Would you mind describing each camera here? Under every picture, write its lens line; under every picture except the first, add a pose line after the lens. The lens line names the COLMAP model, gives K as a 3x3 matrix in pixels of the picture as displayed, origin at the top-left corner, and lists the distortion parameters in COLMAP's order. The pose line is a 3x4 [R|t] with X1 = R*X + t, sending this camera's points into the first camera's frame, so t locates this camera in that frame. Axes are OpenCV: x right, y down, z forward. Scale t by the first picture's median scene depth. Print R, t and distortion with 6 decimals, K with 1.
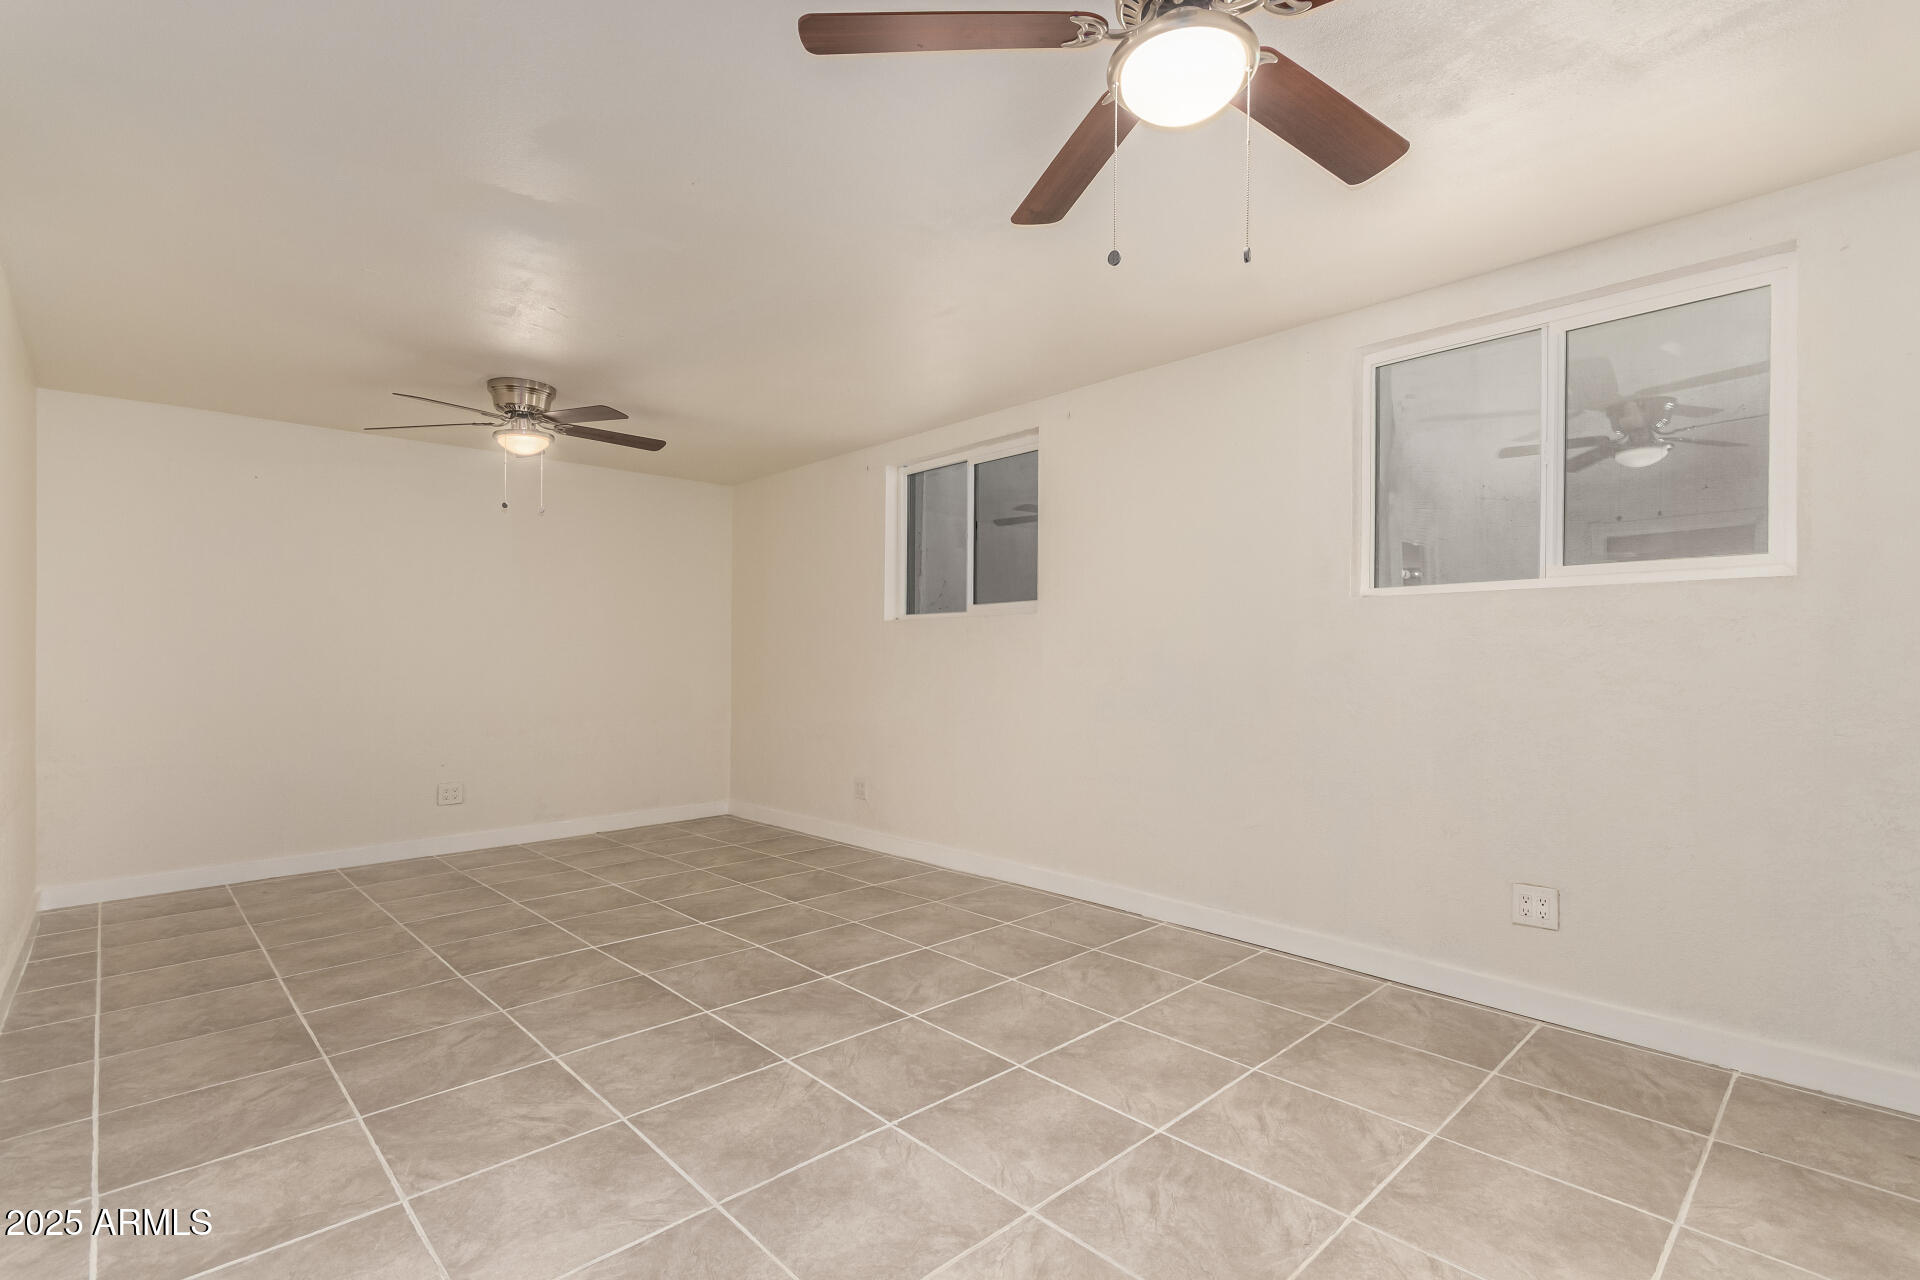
lens RADIAL K [[893.1, 0, 974.8], [0, 893.1, 648.4], [0, 0, 1]] dist [-0.001662, 0.002493]
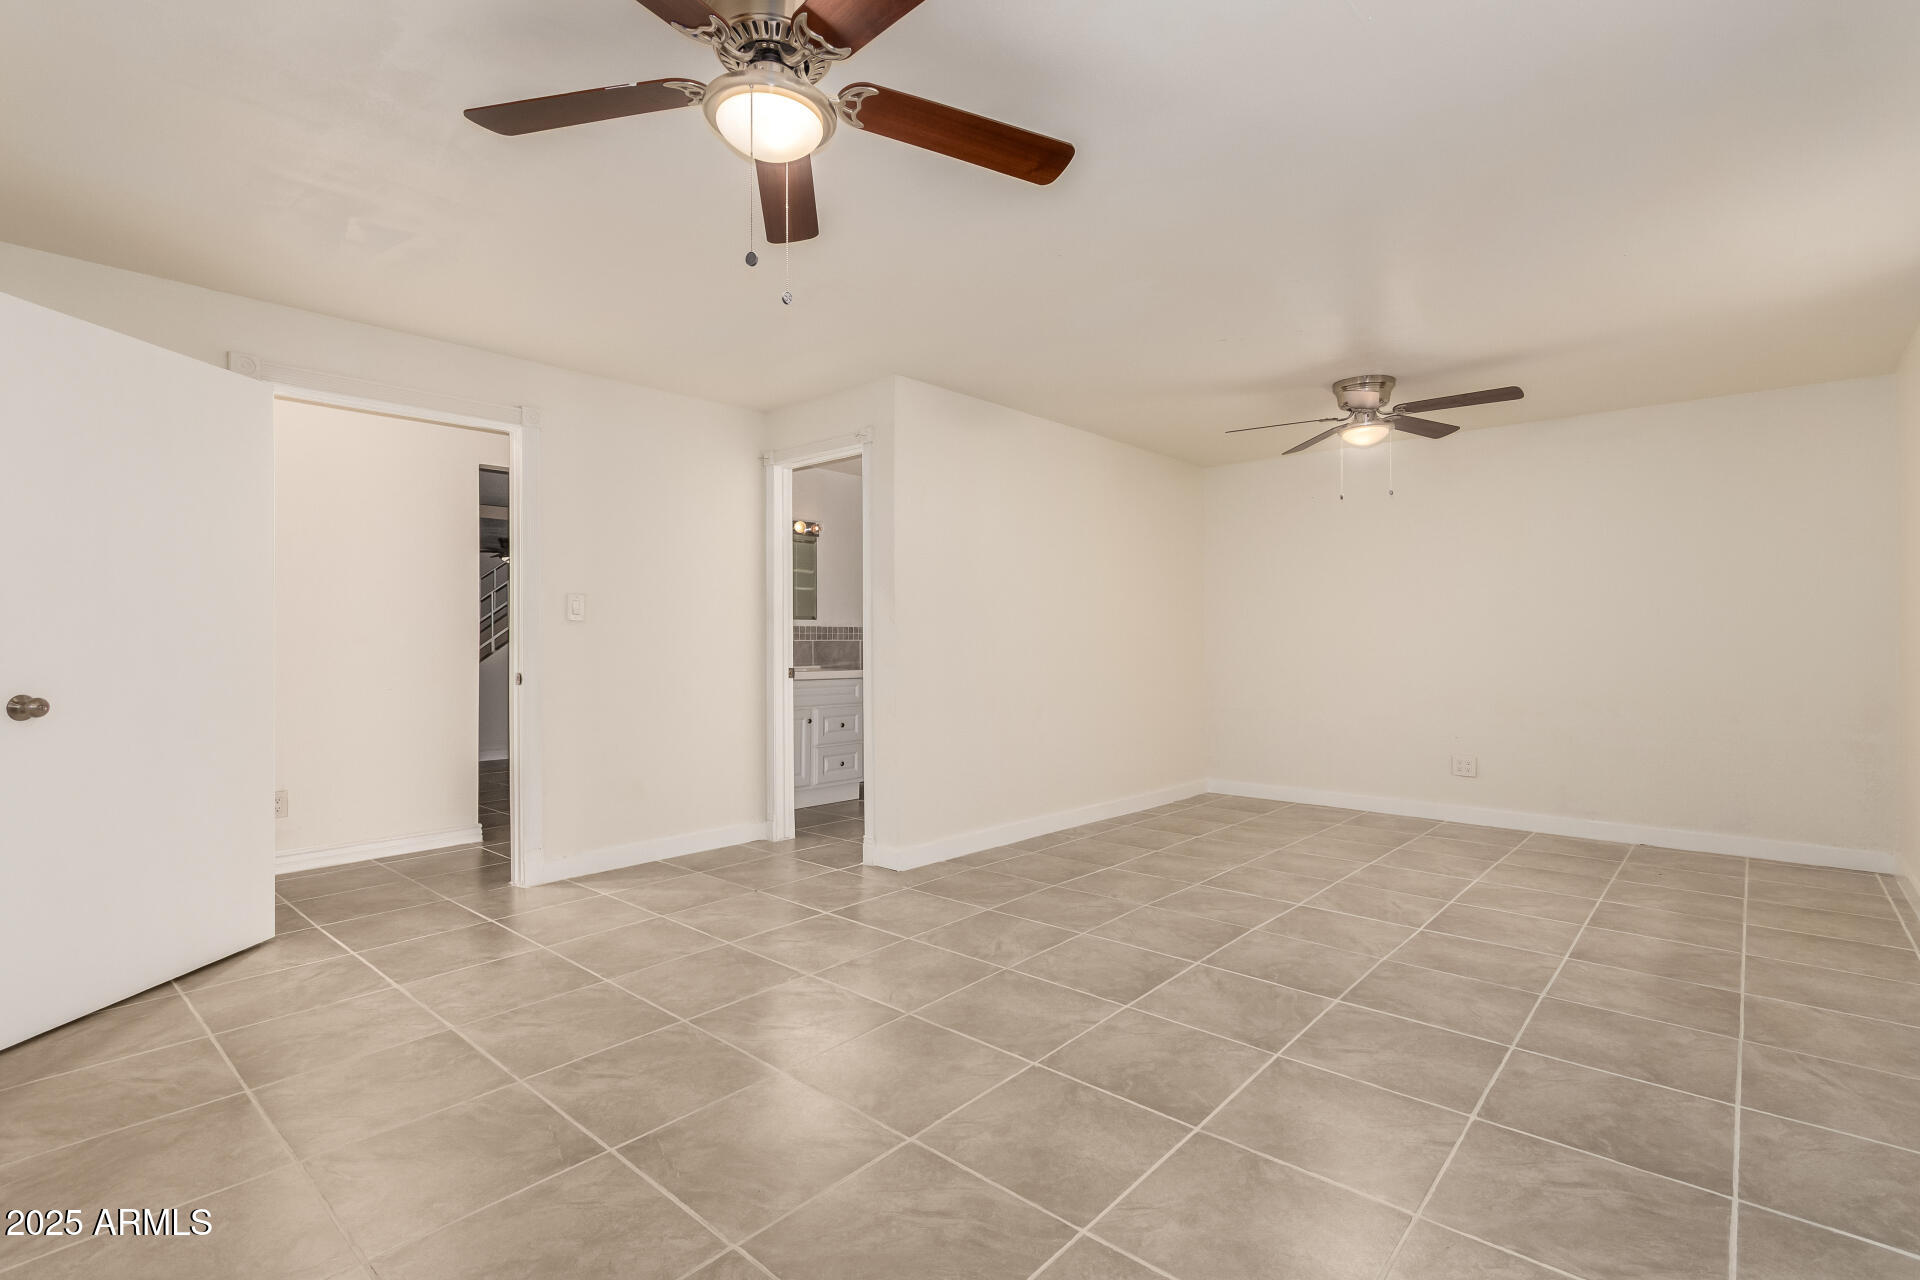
lens RADIAL K [[893.1, 0, 975.9], [0, 893.1, 640.0], [0, 0, 1]] dist [-0.001662, 0.002493]
pose [[0.089175, 0.005418, -0.996001, 0.708588], [0.010547, 0.999924, 0.006383, 0.004785], [0.995960, -0.011074, 0.089112, 0.601640]]
